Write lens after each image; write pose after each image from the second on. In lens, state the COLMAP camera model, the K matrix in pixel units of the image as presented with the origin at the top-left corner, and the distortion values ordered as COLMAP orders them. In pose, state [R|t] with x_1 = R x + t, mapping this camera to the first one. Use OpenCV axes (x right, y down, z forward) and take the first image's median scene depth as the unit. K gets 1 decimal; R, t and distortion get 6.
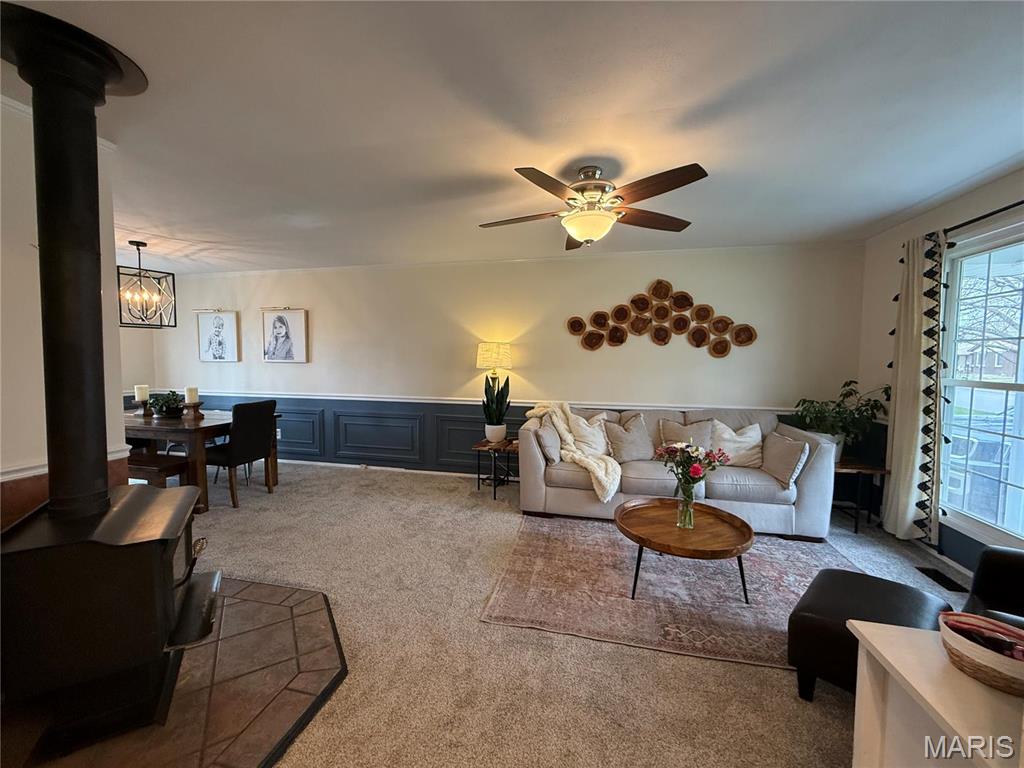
lens RADIAL K [[411.6, 0, 511.2], [0, 411.6, 380.9], [0, 0, 1]] dist [-0.003106, 0.000019]
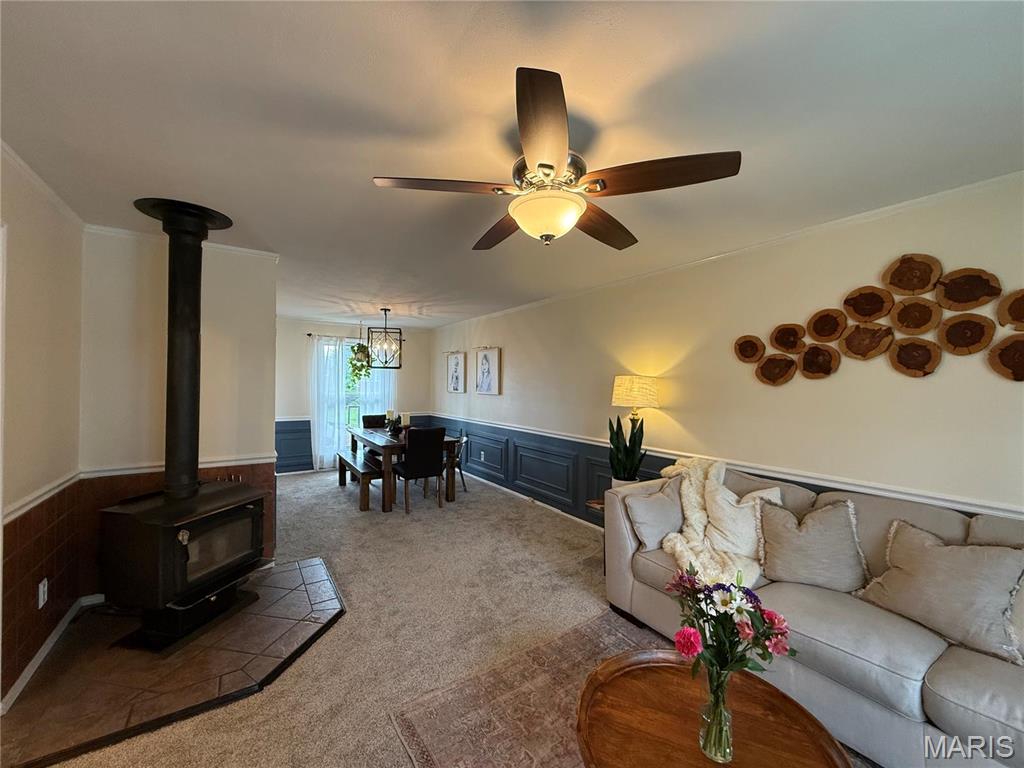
lens RADIAL K [[411.6, 0, 511.3], [0, 411.6, 384.7], [0, 0, 1]] dist [-0.003106, 0.000019]
pose [[0.719526, 0.000649, -0.694465, 0.355987], [-0.035961, 0.998693, -0.036325, -0.039141], [0.693533, 0.051111, 0.718609, 0.267909]]
